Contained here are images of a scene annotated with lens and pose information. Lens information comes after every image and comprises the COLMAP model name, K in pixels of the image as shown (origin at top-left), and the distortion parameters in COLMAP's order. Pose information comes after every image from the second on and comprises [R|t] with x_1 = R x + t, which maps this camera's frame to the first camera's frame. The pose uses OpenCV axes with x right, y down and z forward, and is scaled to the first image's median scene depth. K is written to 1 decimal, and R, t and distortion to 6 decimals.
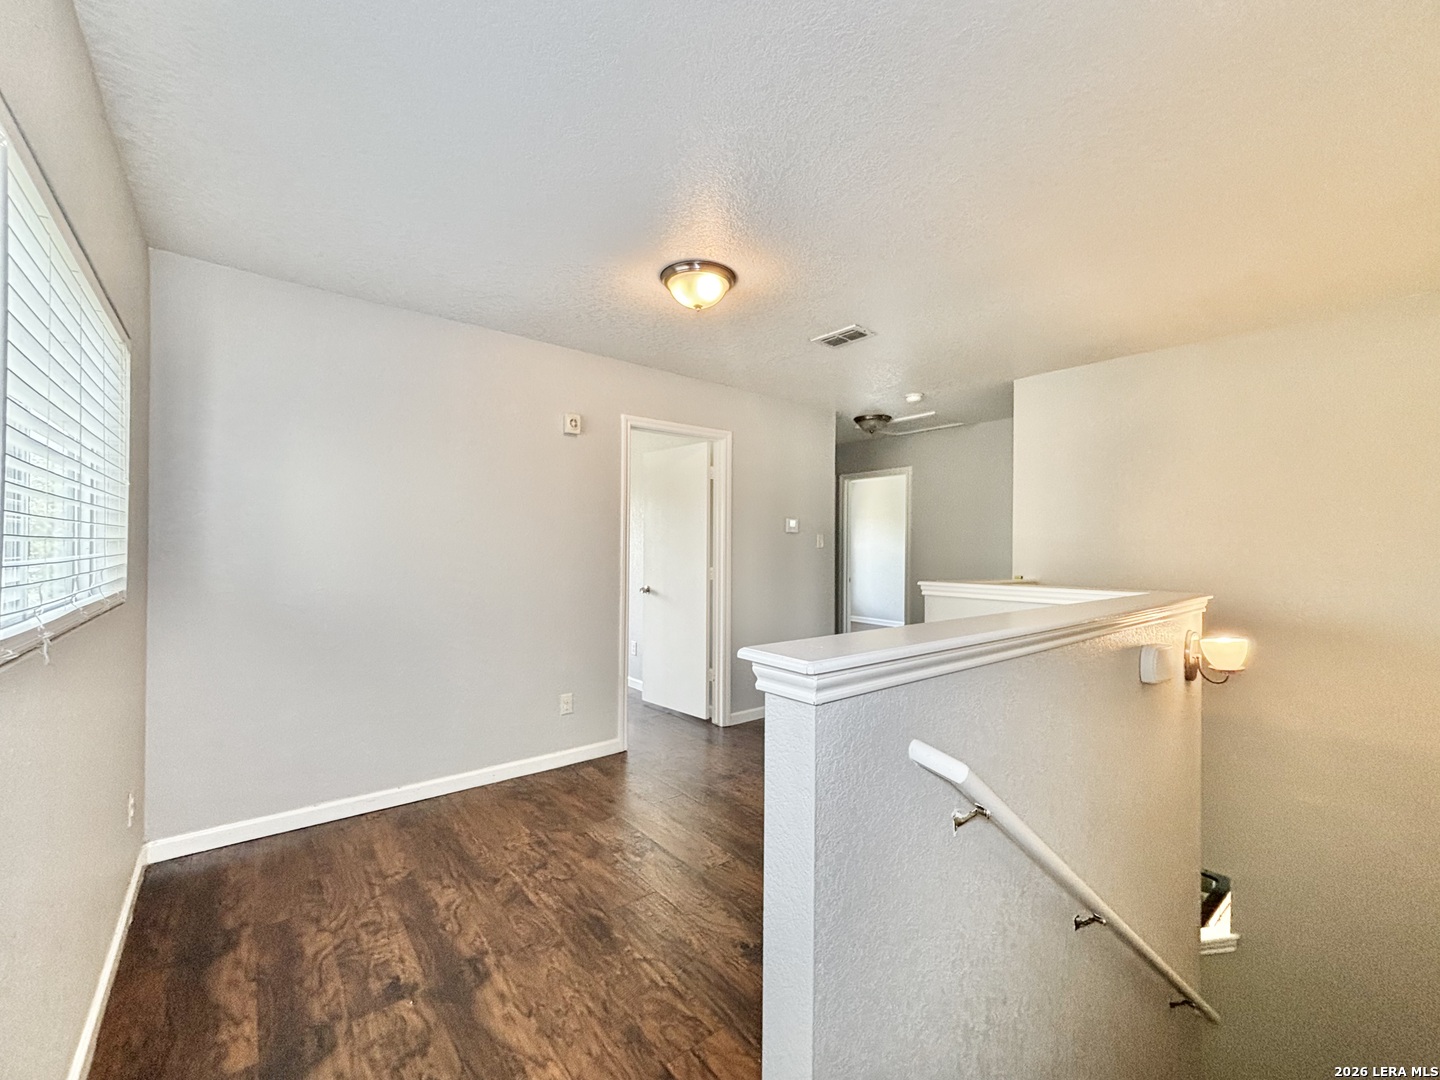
lens RADIAL K [[602.3, 0, 719.9], [0, 602.3, 544.5], [0, 0, 1]] dist [0.007665, 0.001020]
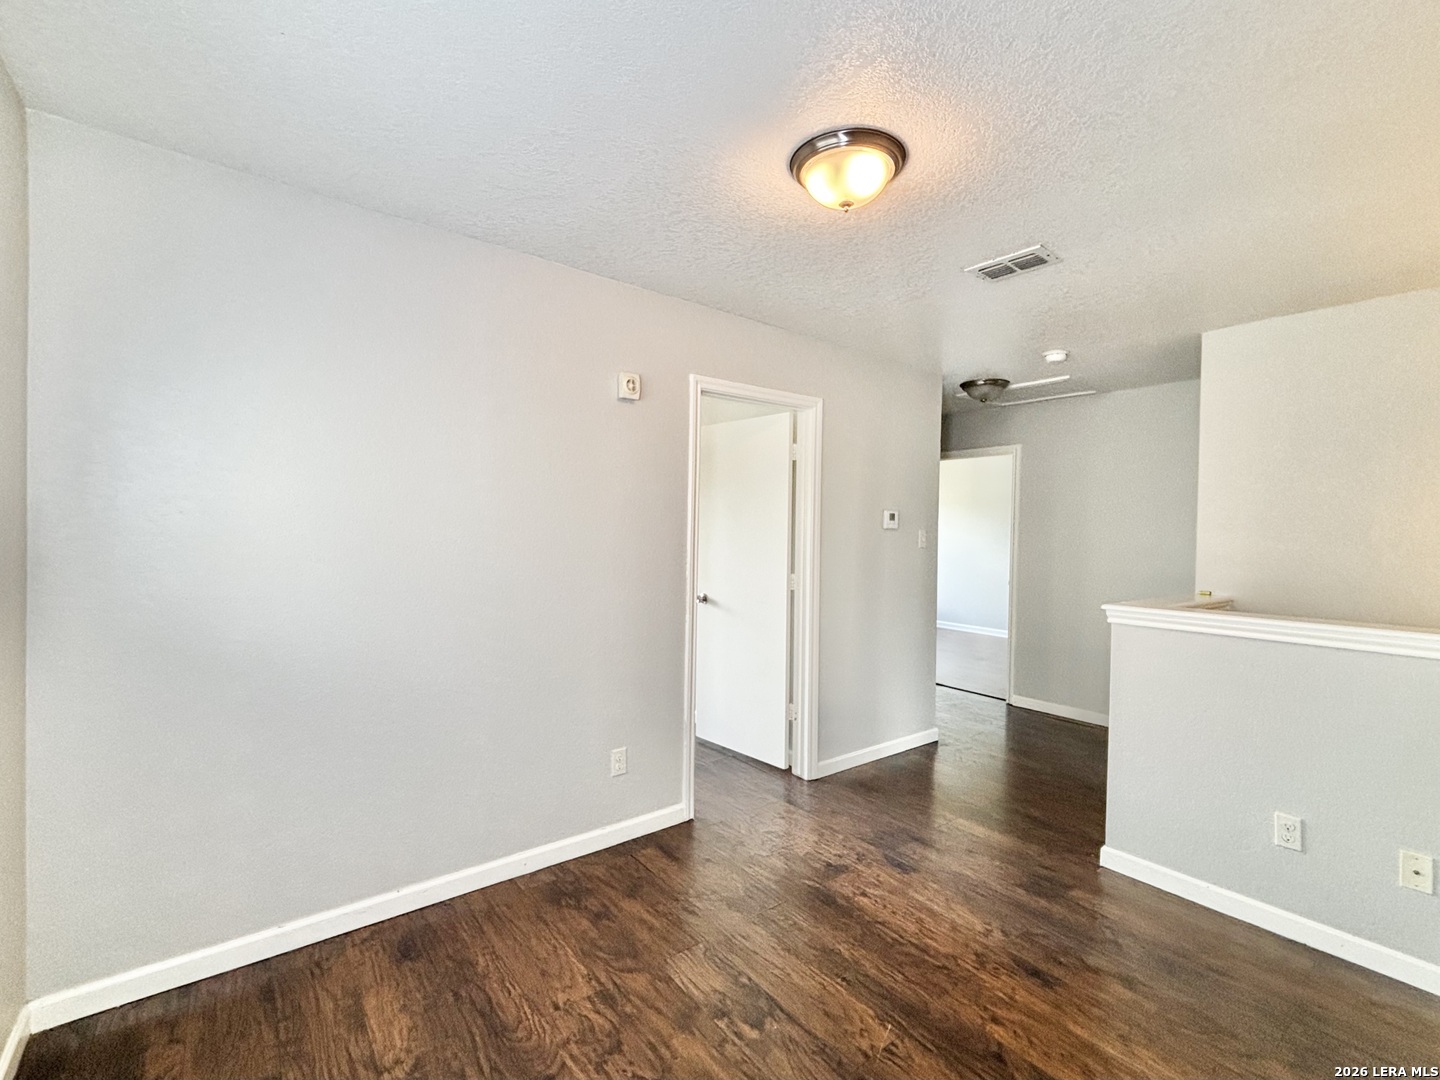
lens RADIAL K [[648.2, 0, 720.1], [0, 648.2, 534.7], [0, 0, 1]] dist [0.011980, -0.000490]
pose [[0.999840, 0.008159, -0.015940, -0.120985], [-0.007953, 0.999885, 0.012943, -0.028787], [0.016044, -0.012815, 0.999789, 0.205473]]
